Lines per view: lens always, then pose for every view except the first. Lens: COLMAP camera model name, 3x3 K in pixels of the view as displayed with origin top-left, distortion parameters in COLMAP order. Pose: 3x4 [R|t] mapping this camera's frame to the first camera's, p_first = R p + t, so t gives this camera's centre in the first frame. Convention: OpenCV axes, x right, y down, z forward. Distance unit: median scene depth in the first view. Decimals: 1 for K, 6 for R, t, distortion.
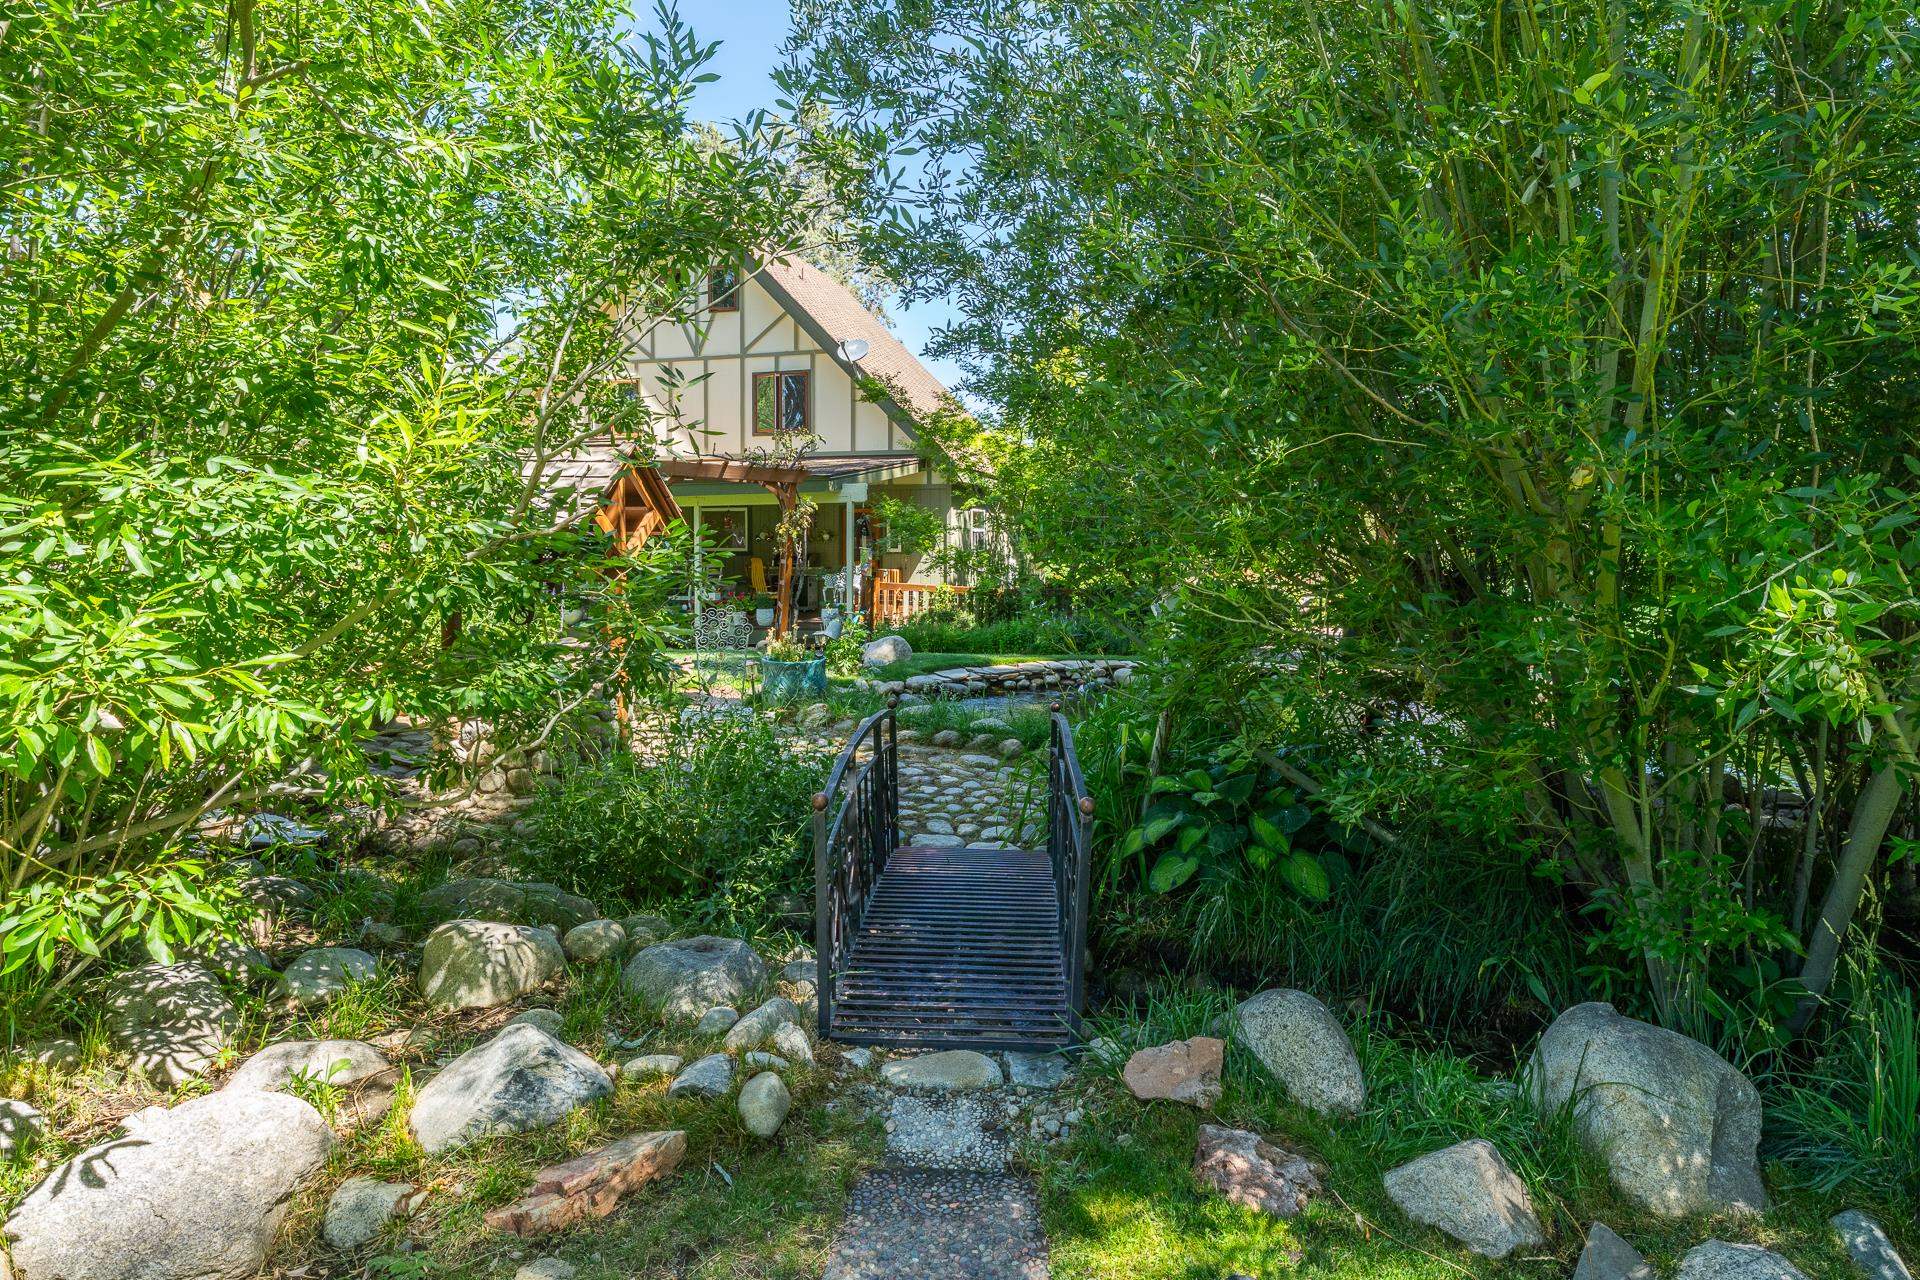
lens RADIAL K [[1009.8, 0, 991.2], [0, 1009.8, 560.8], [0, 0, 1]] dist [-0.004101, -0.001959]
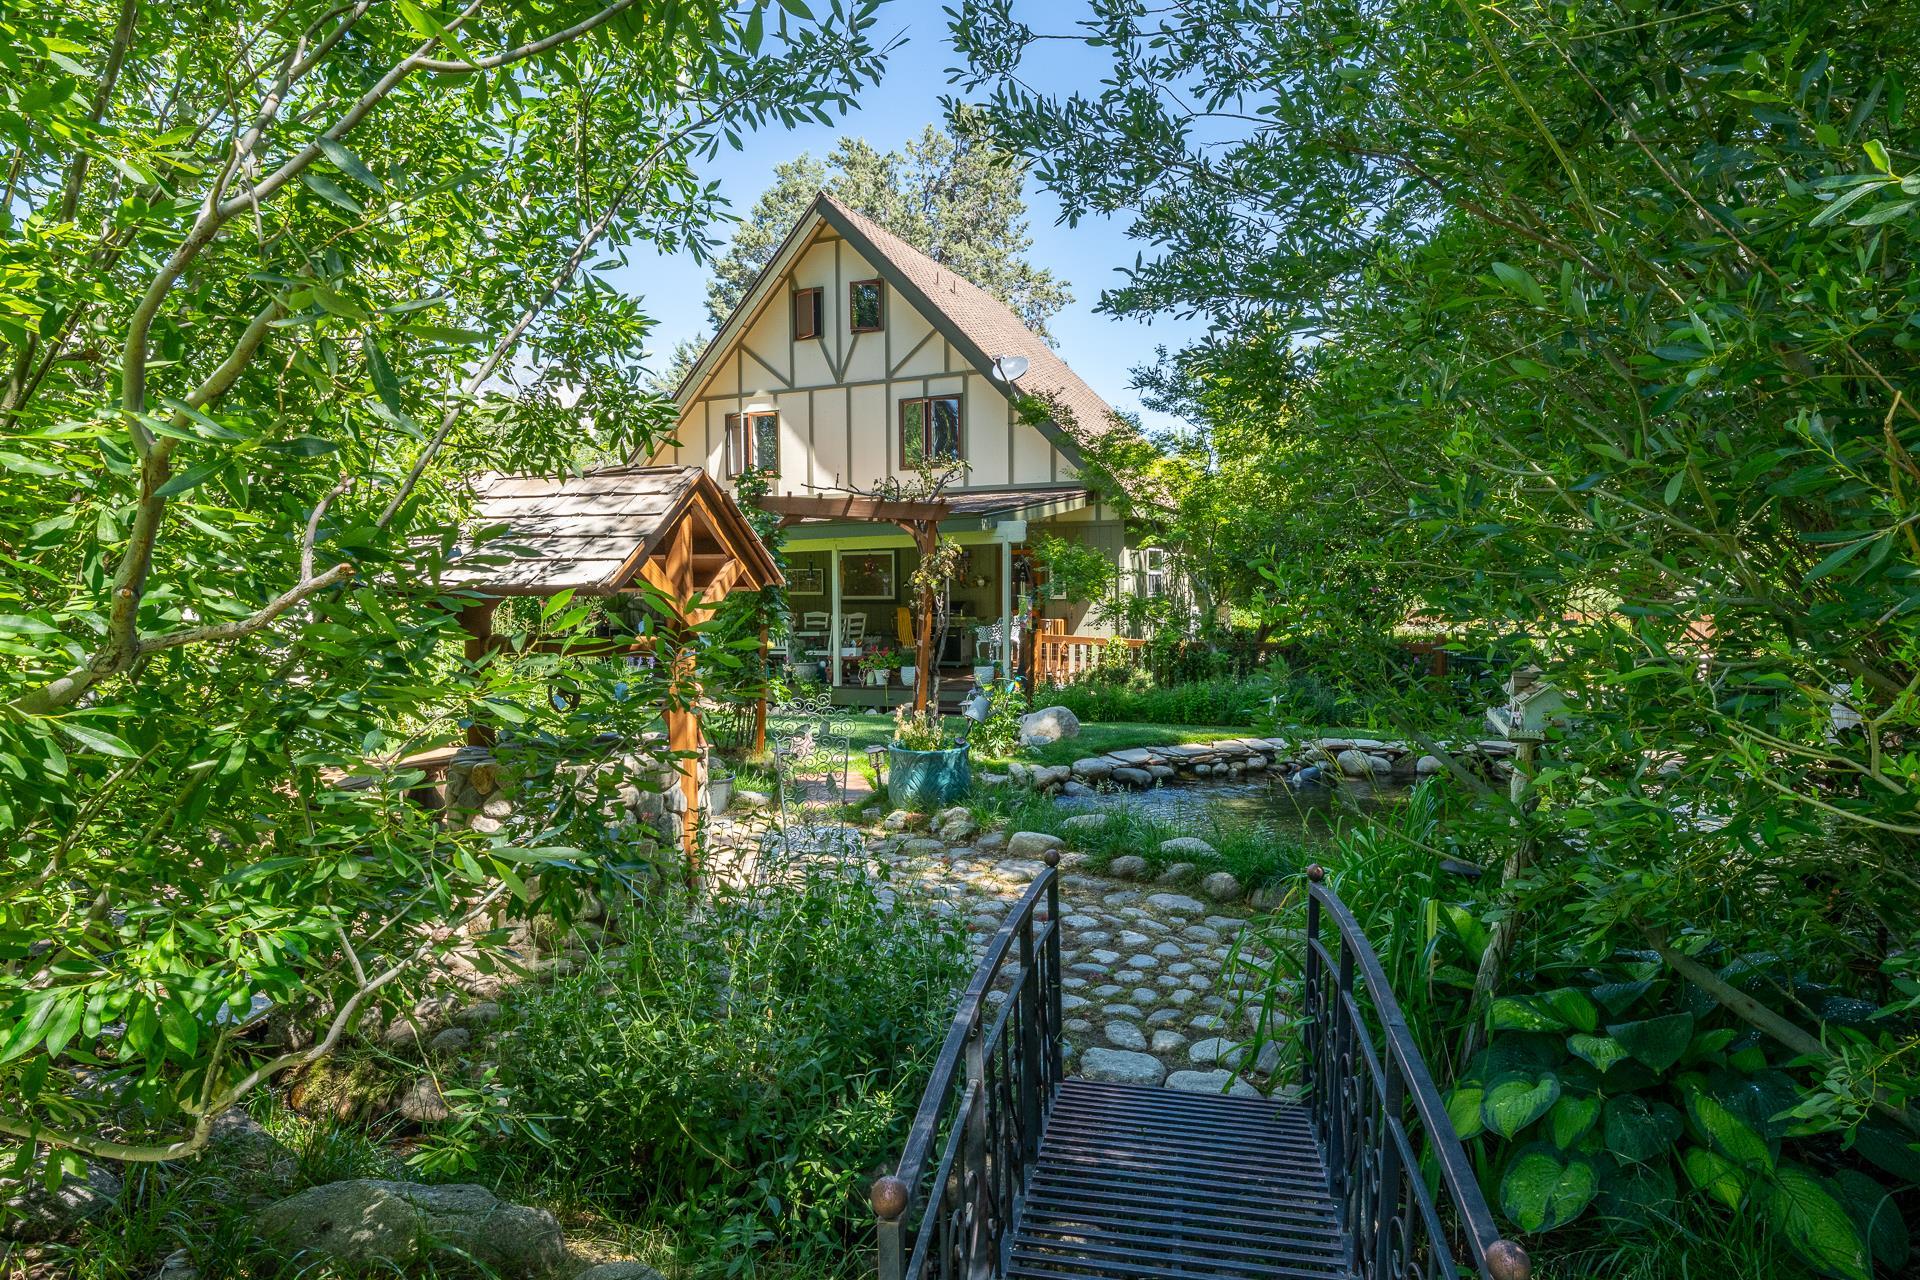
lens RADIAL K [[1065.1, 0, 966.6], [0, 1065.1, 628.7], [0, 0, 1]] dist [-0.000242, -0.000917]
pose [[0.983430, -0.000892, -0.181288, -0.010339], [0.005158, 0.999721, 0.023063, -0.007313], [0.181217, -0.023616, 0.983160, 0.118401]]
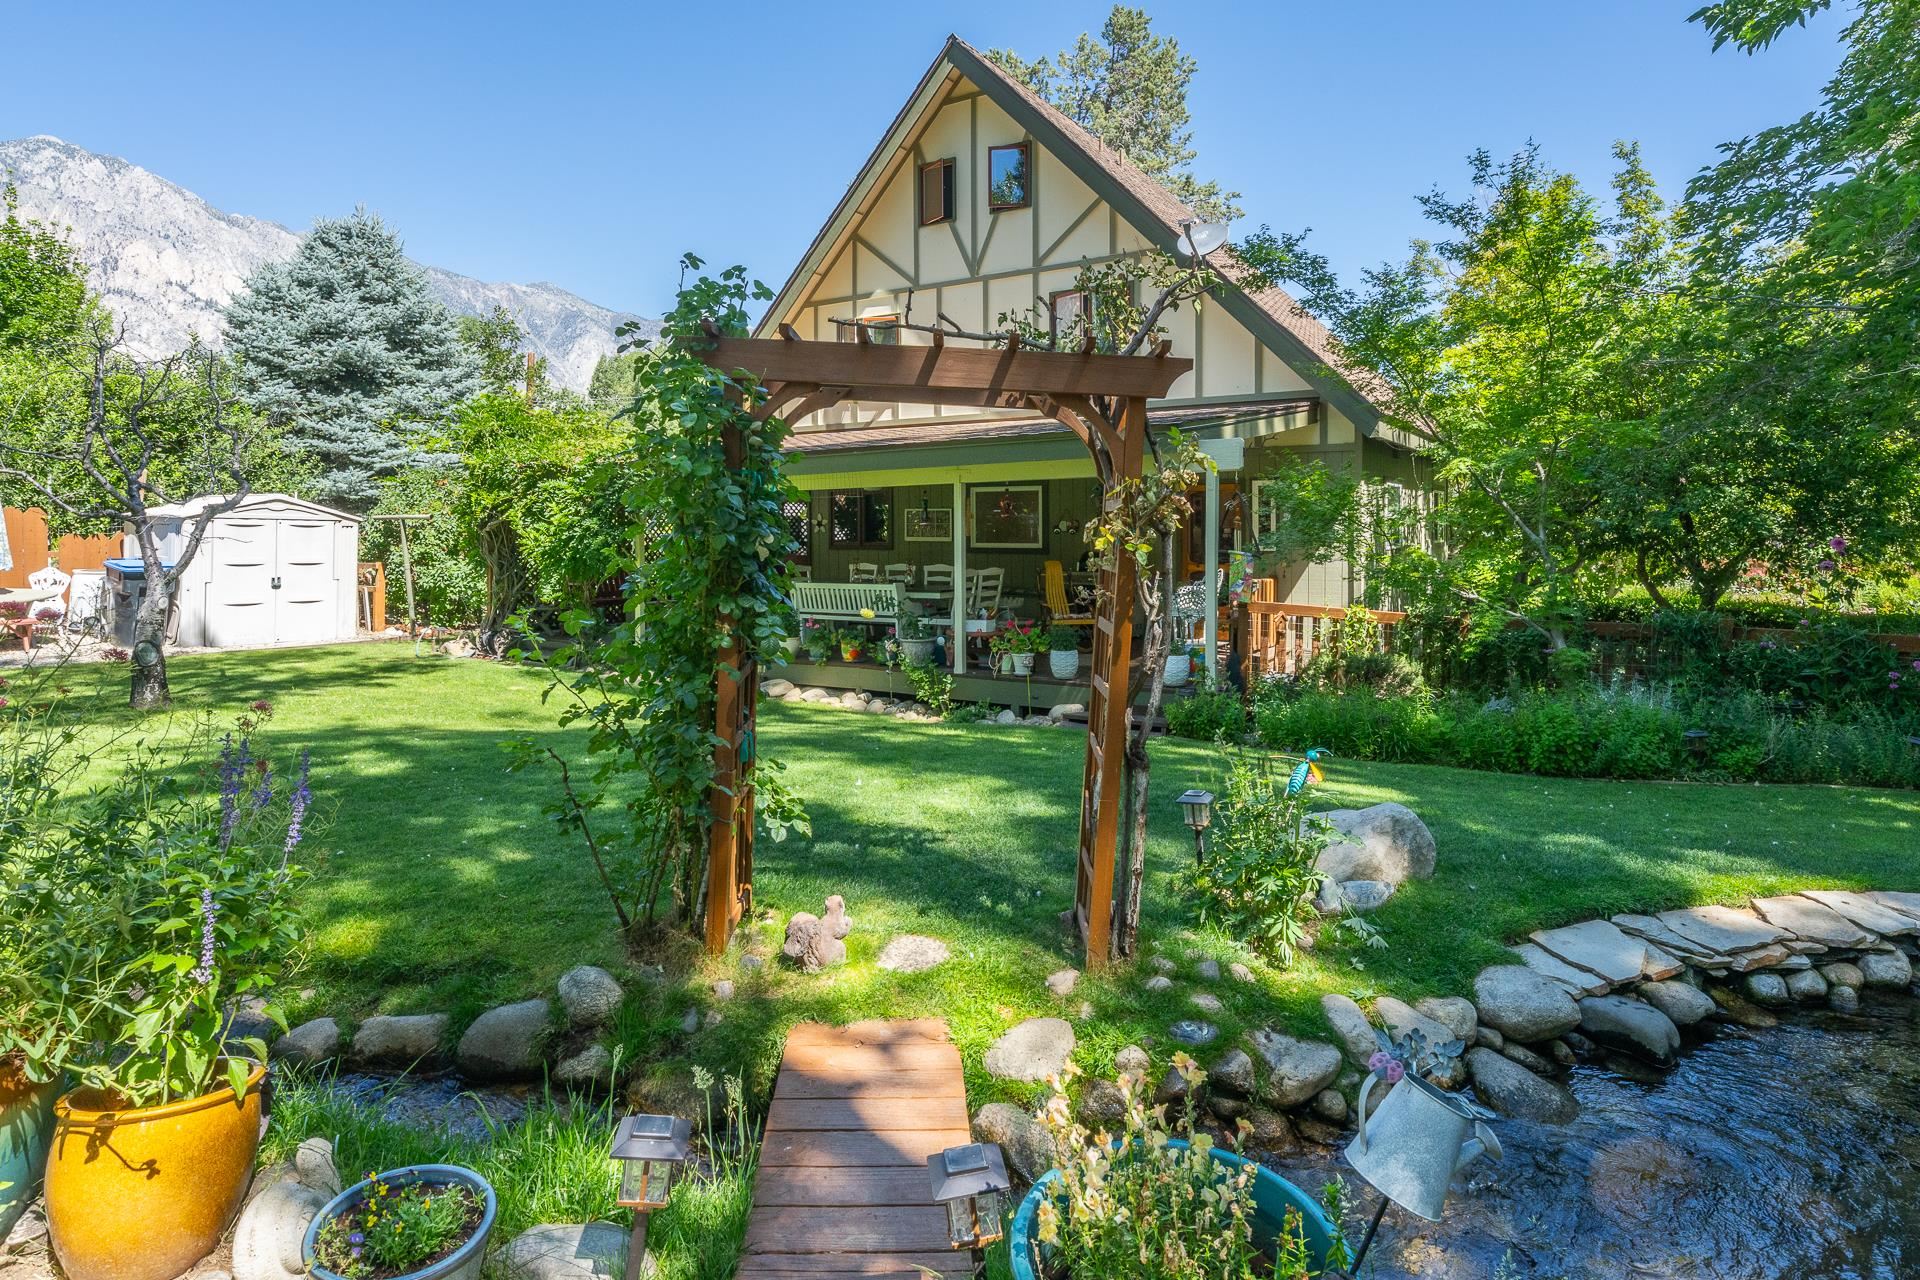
lens RADIAL K [[1009.8, 0, 899.6], [0, 1009.8, 530.1], [0, 0, 1]] dist [-0.004101, -0.001959]
pose [[0.925417, 0.001004, -0.378950, -0.102232], [-0.005596, 0.999924, -0.011016, -0.020954], [0.378910, 0.012315, 0.925352, 0.475688]]
